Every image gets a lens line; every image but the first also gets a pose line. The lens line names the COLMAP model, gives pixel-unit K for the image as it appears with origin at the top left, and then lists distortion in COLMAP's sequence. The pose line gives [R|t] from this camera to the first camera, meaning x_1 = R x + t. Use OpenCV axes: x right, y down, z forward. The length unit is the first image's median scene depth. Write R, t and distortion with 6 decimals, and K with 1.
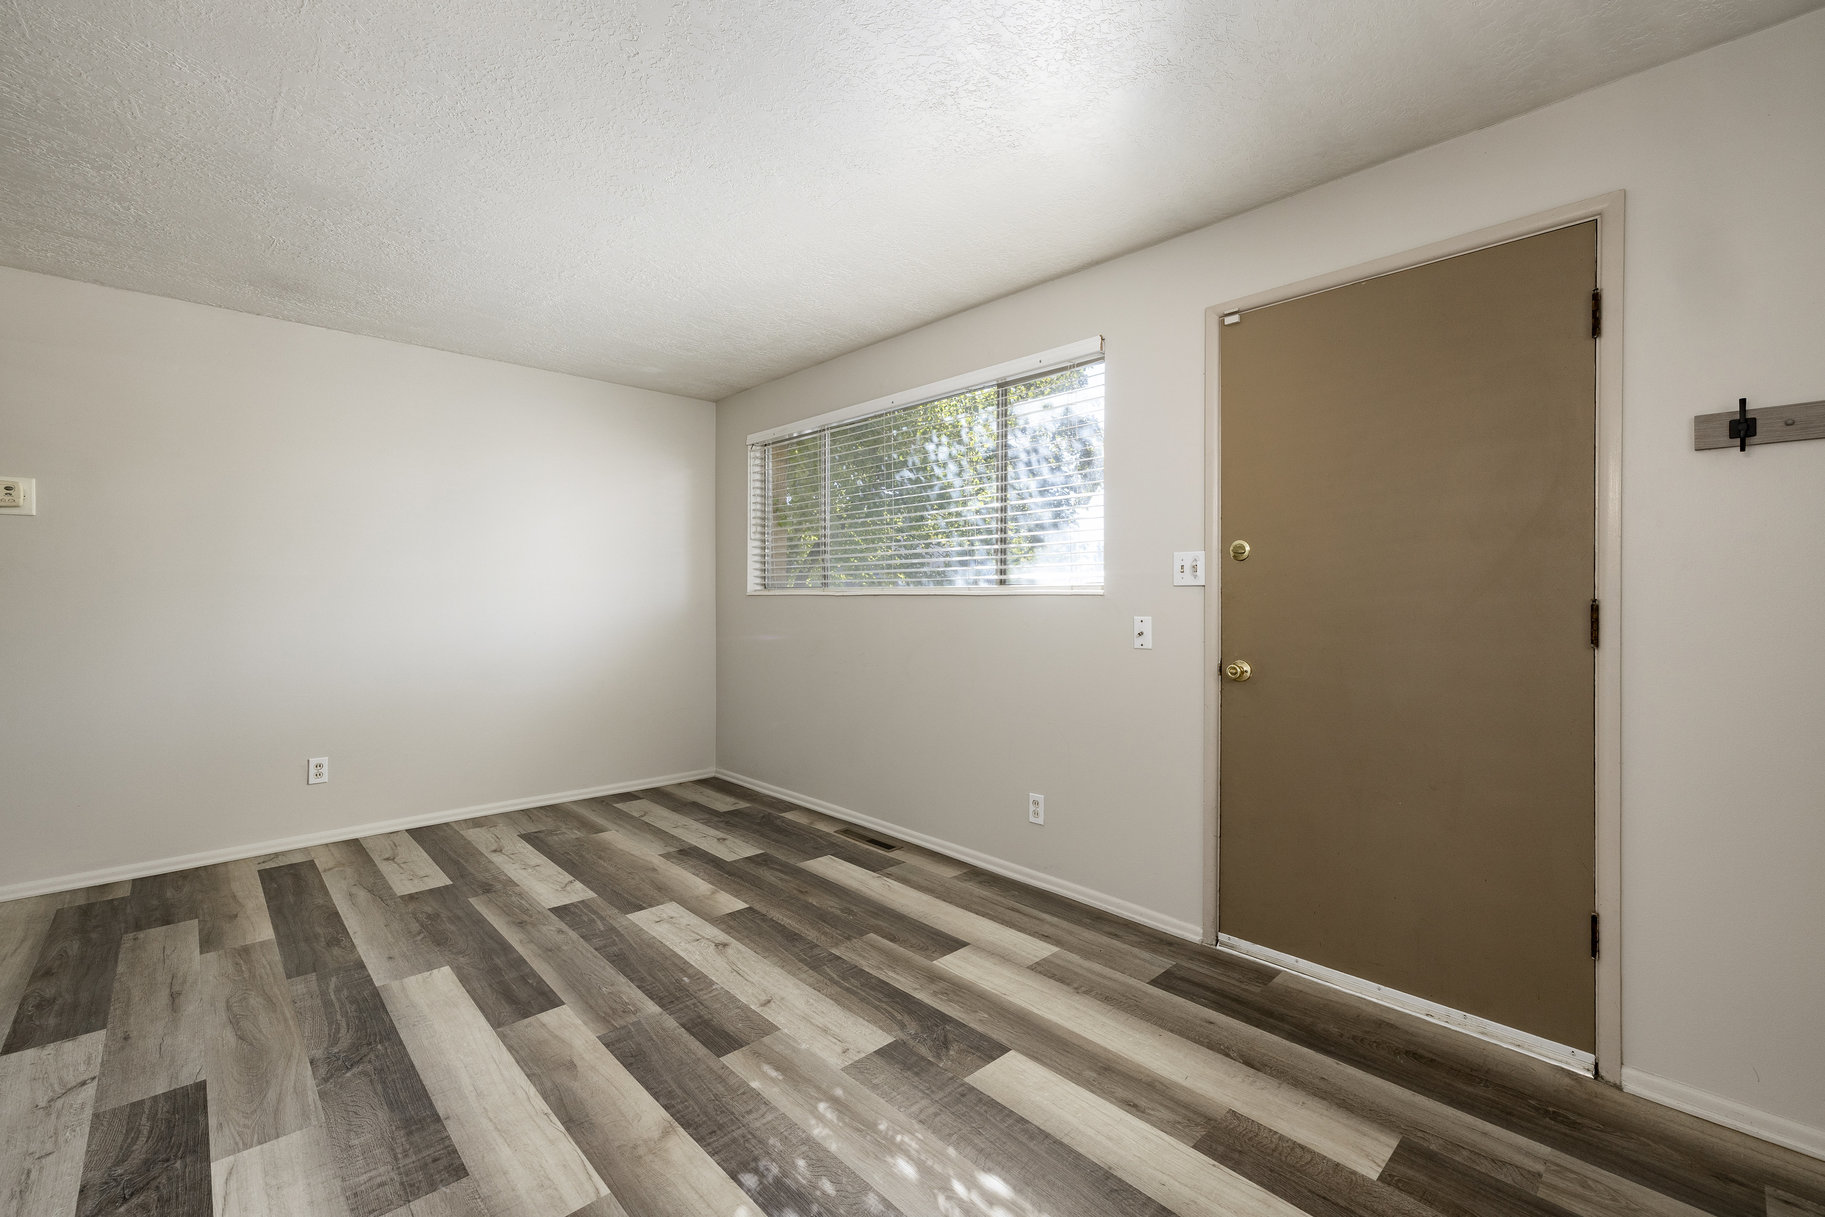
lens RADIAL K [[785.0, 0, 926.1], [0, 785.0, 596.3], [0, 0, 1]] dist [0.000577, -0.000032]
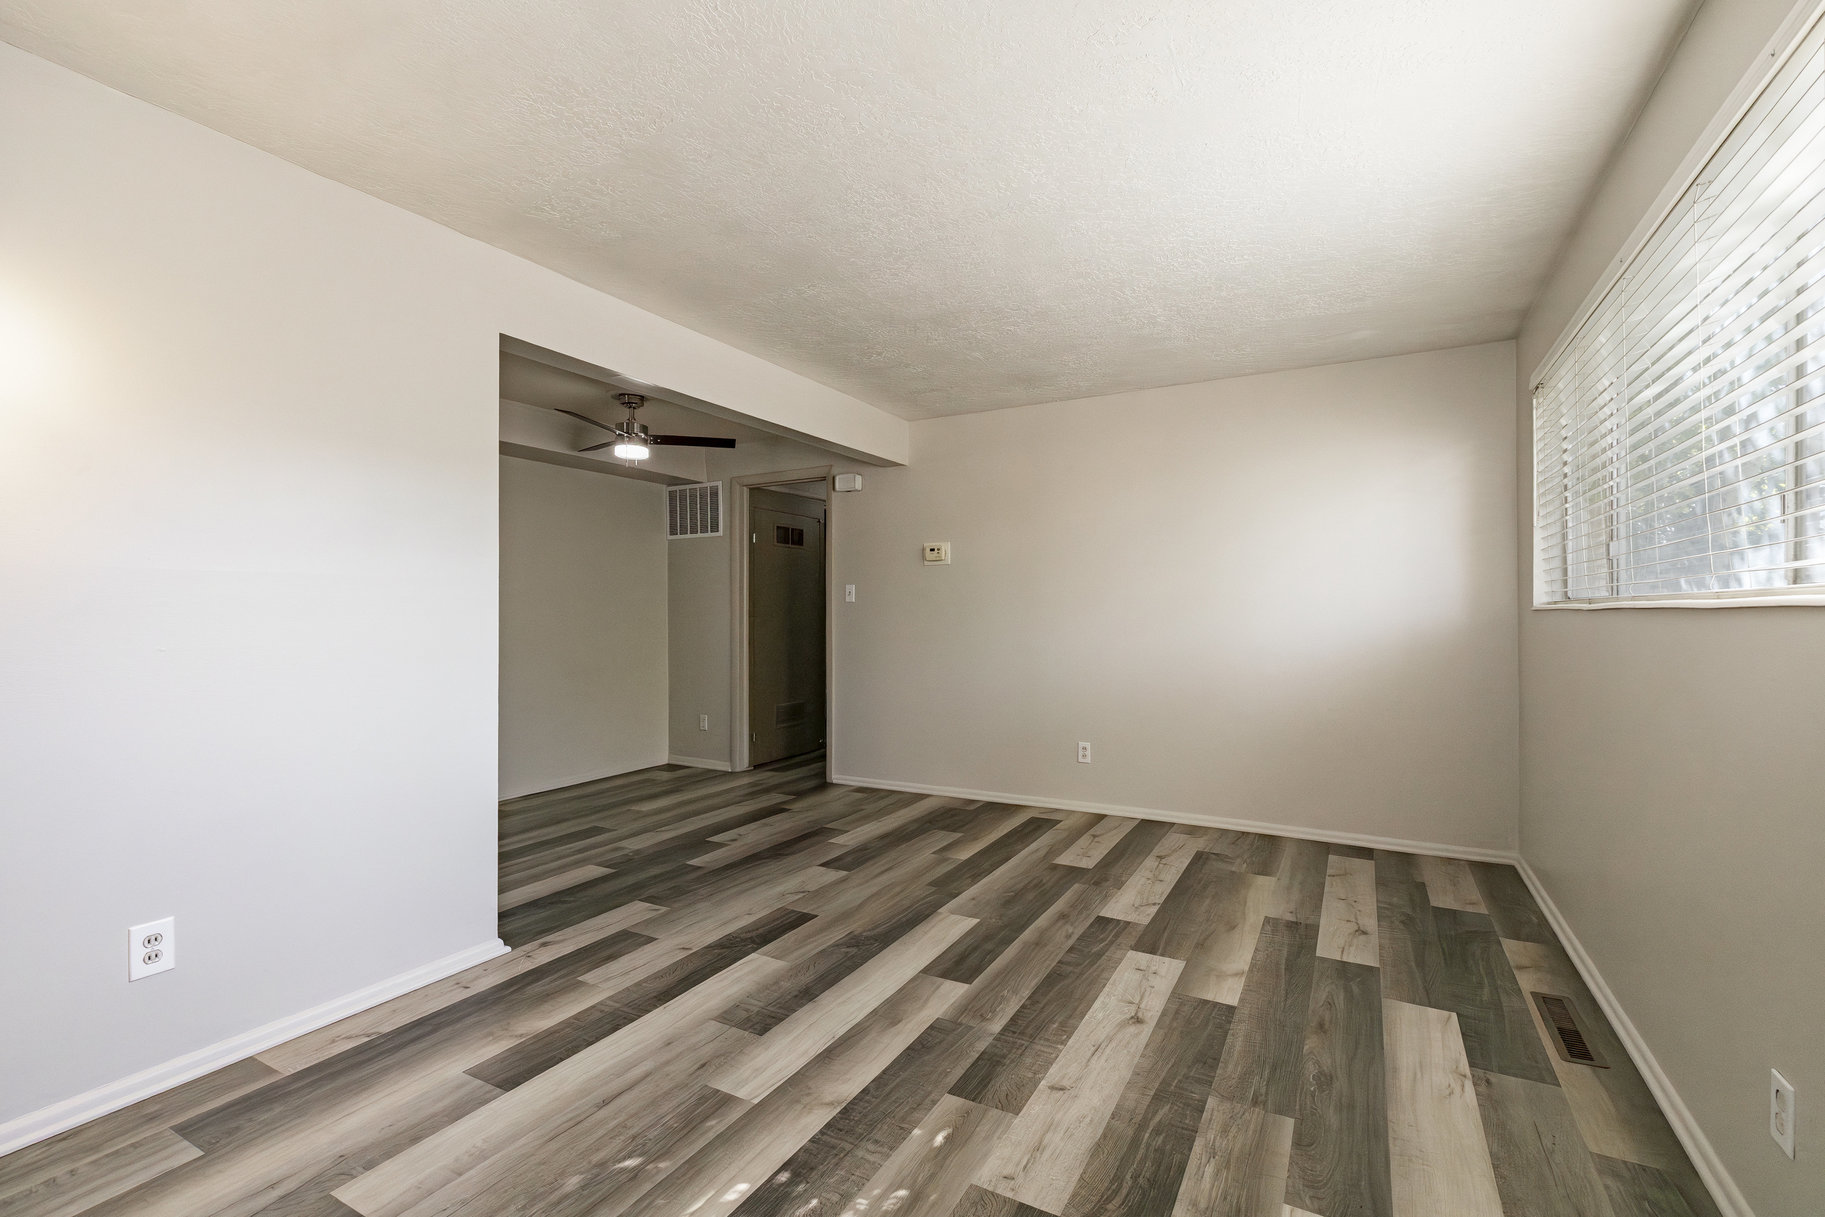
lens RADIAL K [[769.7, 0, 907.5], [0, 769.7, 667.8], [0, 0, 1]] dist [0.001005, 0.000023]
pose [[0.300795, 0.065417, -0.951442, 0.459943], [0.003426, 0.997564, 0.069672, -0.008524], [0.953683, -0.024216, 0.299839, 0.514383]]
